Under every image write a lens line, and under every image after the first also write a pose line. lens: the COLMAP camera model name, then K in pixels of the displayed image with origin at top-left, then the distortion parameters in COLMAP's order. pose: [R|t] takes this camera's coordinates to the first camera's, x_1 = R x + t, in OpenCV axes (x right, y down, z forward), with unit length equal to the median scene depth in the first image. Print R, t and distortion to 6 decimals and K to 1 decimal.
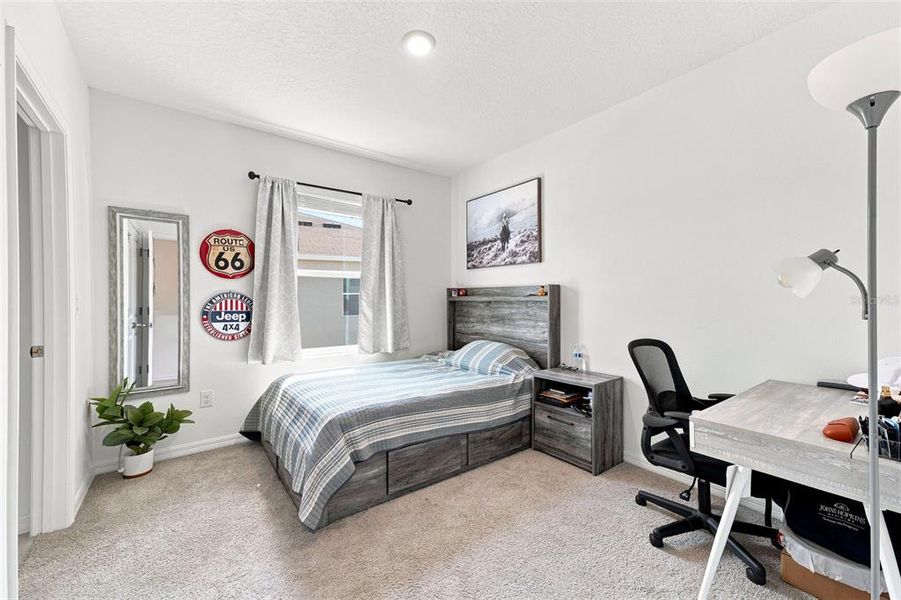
lens RADIAL K [[364.7, 0, 451.3], [0, 364.7, 300.6], [0, 0, 1]] dist [-0.013148, 0.029198]
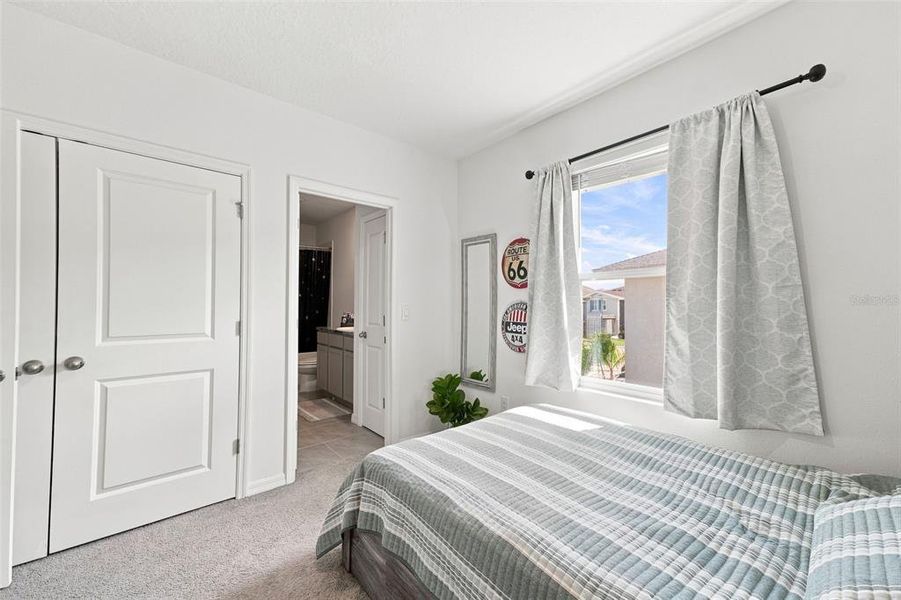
lens RADIAL K [[364.7, 0, 451.3], [0, 364.7, 300.6], [0, 0, 1]] dist [-0.013148, 0.029198]
pose [[0.071134, -0.008783, -0.997428, 0.351052], [-0.009542, 0.999909, -0.009486, -0.017562], [0.997421, 0.010192, 0.071044, 0.757090]]
